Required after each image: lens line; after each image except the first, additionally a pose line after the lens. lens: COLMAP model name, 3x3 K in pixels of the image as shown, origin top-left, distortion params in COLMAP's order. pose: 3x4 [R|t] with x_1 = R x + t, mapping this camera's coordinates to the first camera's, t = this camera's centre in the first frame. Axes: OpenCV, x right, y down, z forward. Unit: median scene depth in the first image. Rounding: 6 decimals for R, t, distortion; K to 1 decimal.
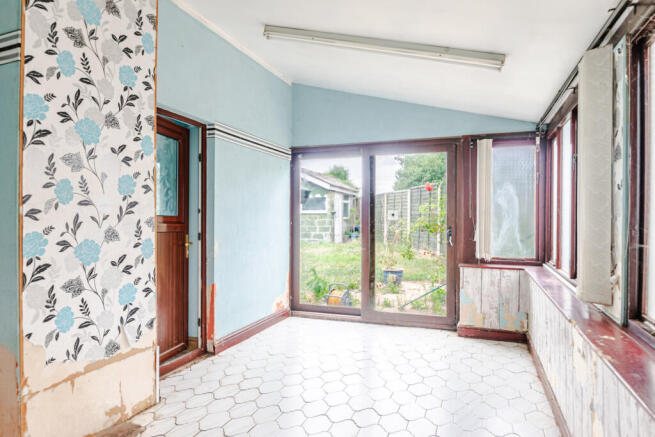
lens RADIAL K [[406.2, 0, 325.3], [0, 406.2, 218.0], [0, 0, 1]] dist [-0.009764, 0.000004]
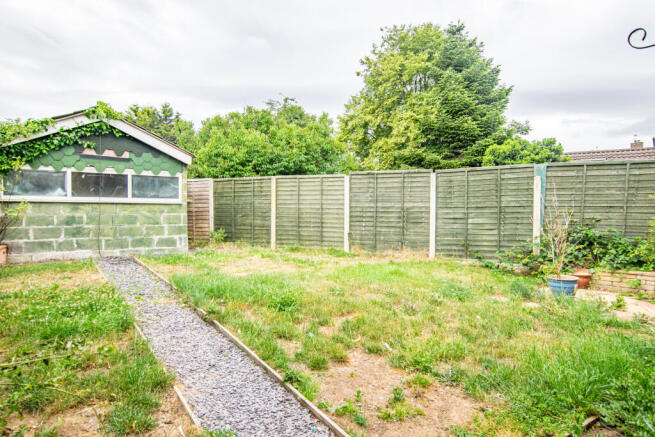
lens RADIAL K [[406.2, 0, 326.7], [0, 406.2, 218.3], [0, 0, 1]] dist [-0.009764, 0.000004]
pose [[0.576703, -0.011945, 0.816867, -0.366679], [0.000681, 0.999900, 0.014141, 0.001938], [-0.816954, -0.007599, 0.576653, 0.470483]]
